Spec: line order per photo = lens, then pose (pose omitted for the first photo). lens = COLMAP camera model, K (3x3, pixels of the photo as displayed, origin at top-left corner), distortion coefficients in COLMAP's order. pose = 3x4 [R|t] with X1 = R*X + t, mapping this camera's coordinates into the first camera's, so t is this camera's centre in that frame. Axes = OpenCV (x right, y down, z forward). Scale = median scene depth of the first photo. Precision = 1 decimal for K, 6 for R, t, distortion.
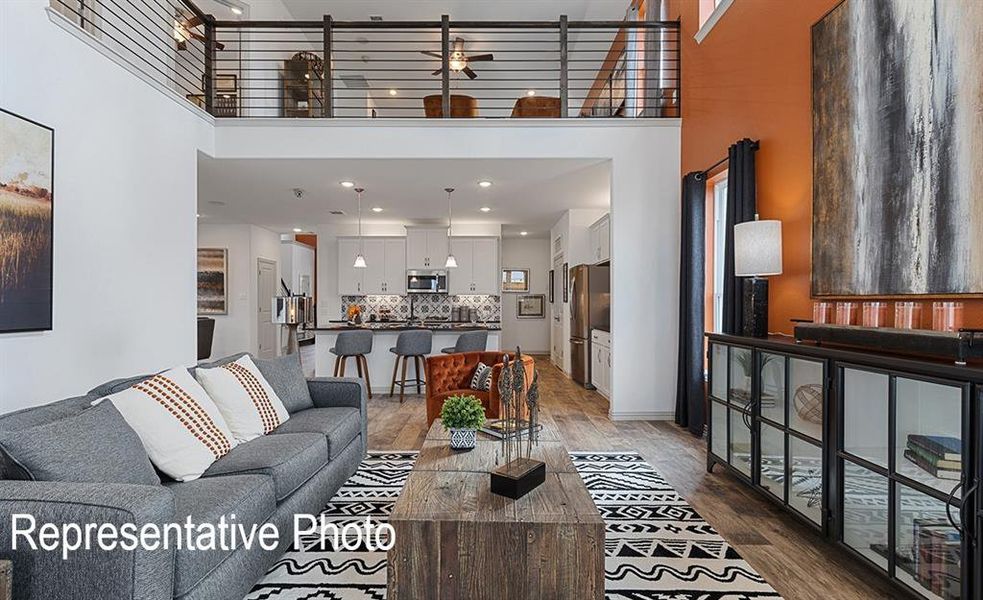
lens RADIAL K [[448.8, 0, 493.1], [0, 448.8, 306.9], [0, 0, 1]] dist [0.000206, -0.000031]
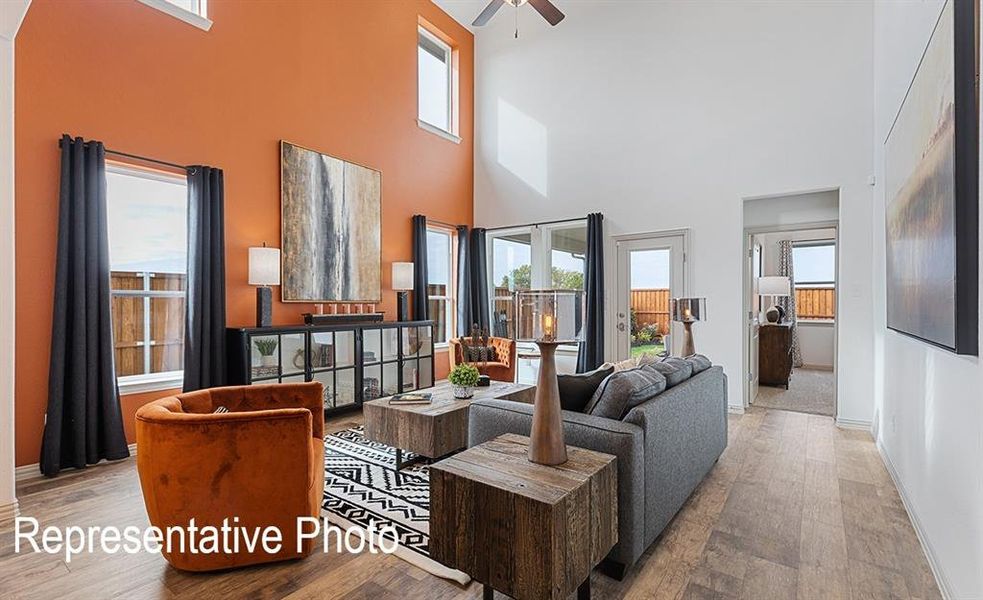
lens RADIAL K [[437.9, 0, 495.3], [0, 437.9, 298.8], [0, 0, 1]] dist [0.000516, -0.000290]
pose [[-0.803516, 0.002608, 0.595278, -1.107845], [0.002583, 0.999996, -0.000894, -0.031347], [-0.595278, 0.000819, -0.803519, 2.237182]]
